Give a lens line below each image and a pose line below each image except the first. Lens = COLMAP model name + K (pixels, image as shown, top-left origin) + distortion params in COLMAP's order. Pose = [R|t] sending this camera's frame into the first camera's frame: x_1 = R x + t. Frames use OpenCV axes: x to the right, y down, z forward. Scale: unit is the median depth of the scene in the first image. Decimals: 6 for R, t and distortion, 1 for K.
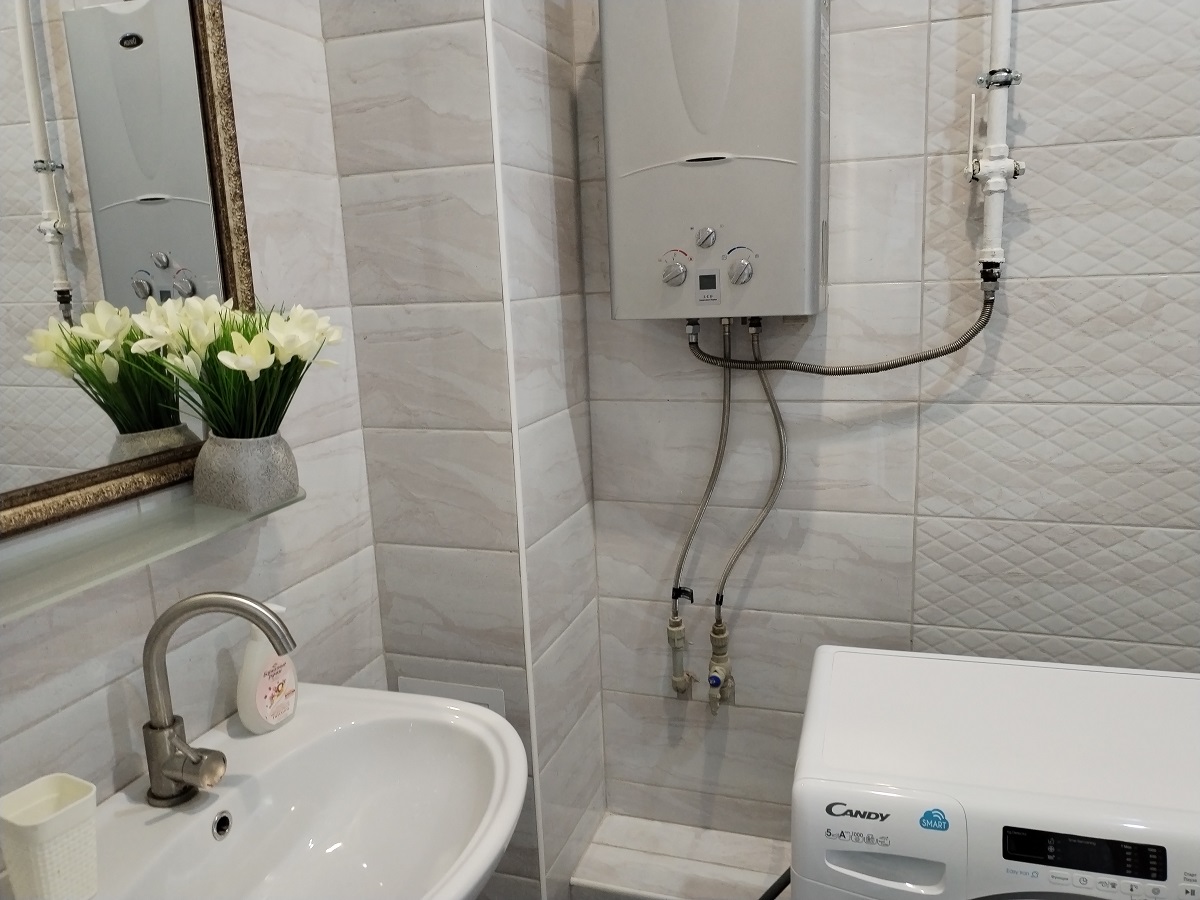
lens RADIAL K [[891.1, 0, 604.2], [0, 891.1, 453.4], [0, 0, 1]] dist [0.009798, -0.022139]
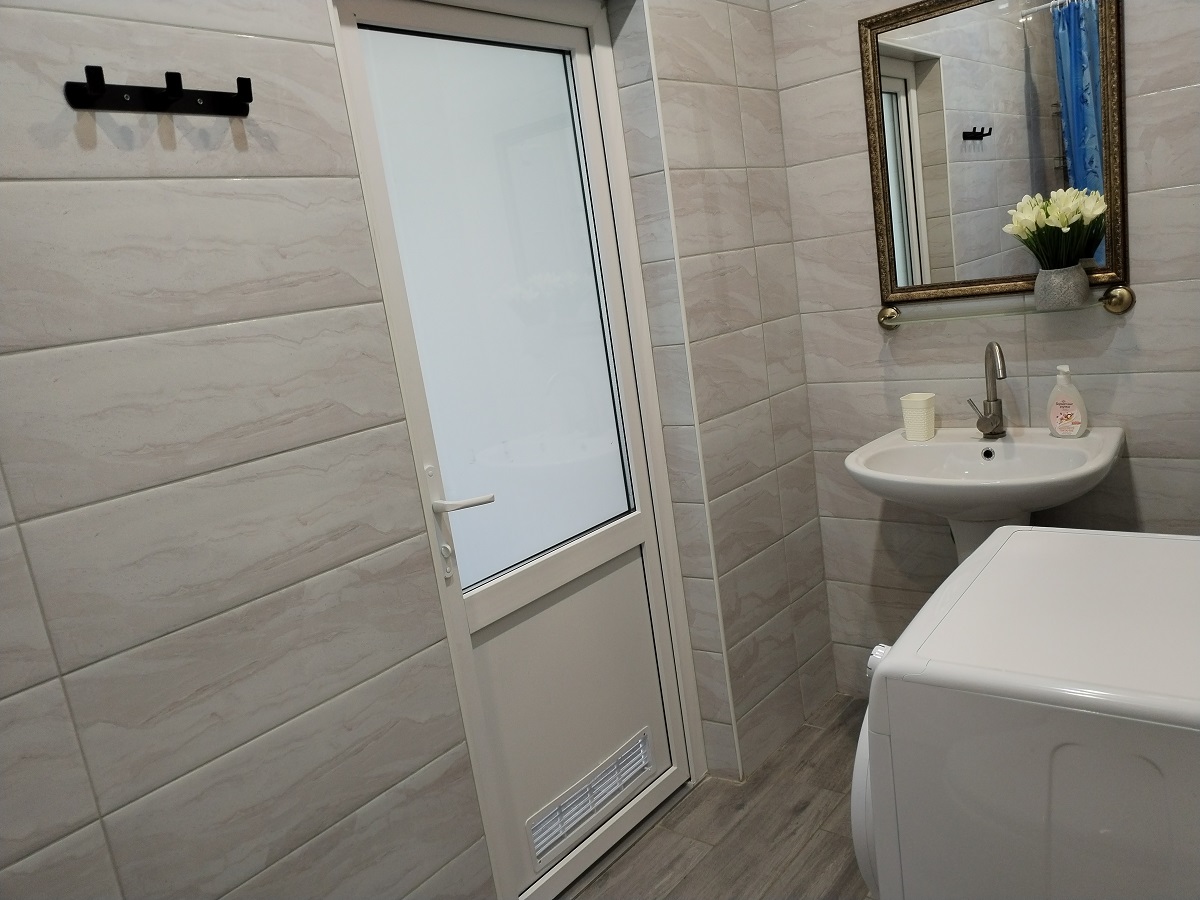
lens RADIAL K [[891.1, 0, 604.2], [0, 891.1, 453.4], [0, 0, 1]] dist [0.009798, -0.022139]
pose [[-0.354100, 0.278248, -0.892856, 1.212283], [-0.033914, 0.950265, 0.309589, -0.141285], [0.934593, 0.139906, -0.327052, 0.574414]]
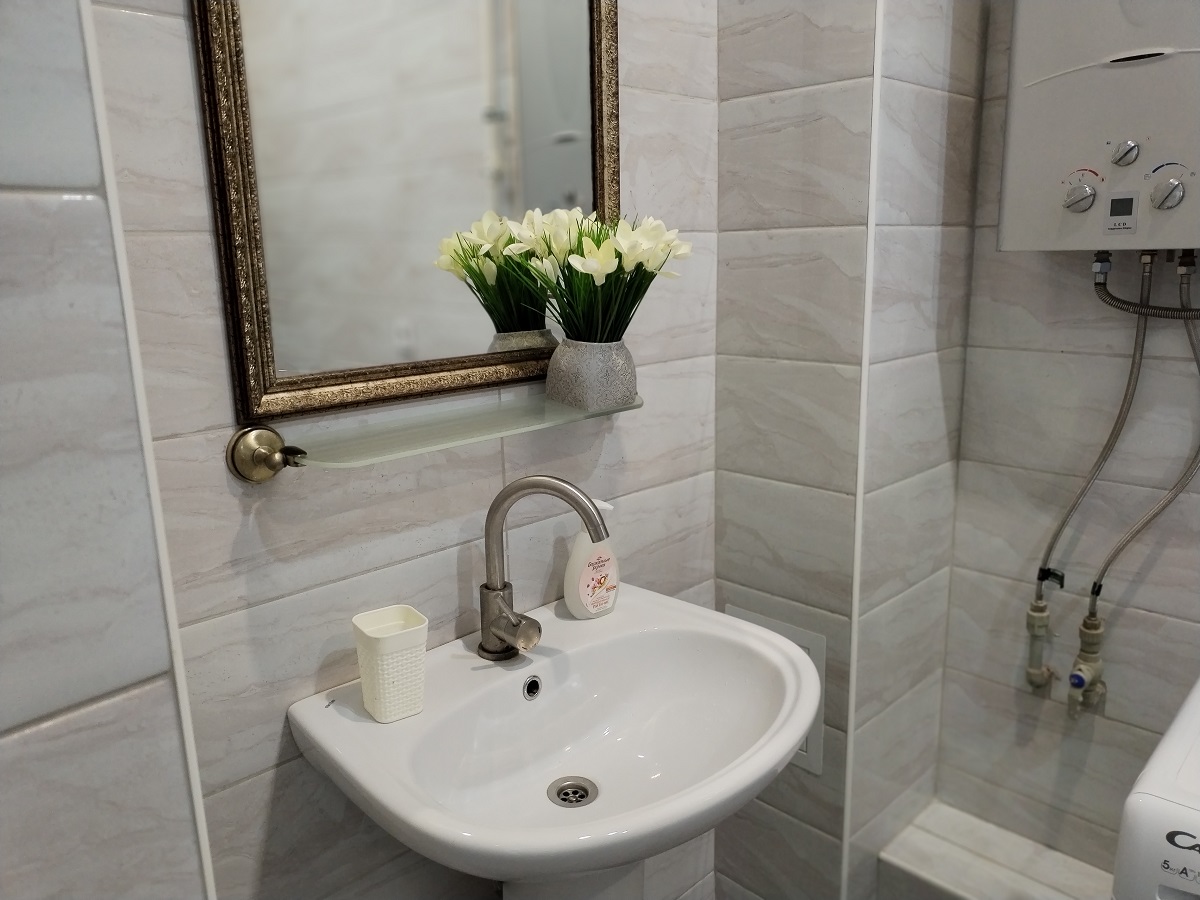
lens RADIAL K [[891.1, 0, 604.2], [0, 891.1, 453.4], [0, 0, 1]] dist [0.009798, -0.022139]
pose [[0.895103, 0.119167, -0.429639, 0.063270], [-0.104621, 0.992853, 0.057416, 0.038158], [0.433411, -0.006444, 0.901173, 0.029083]]
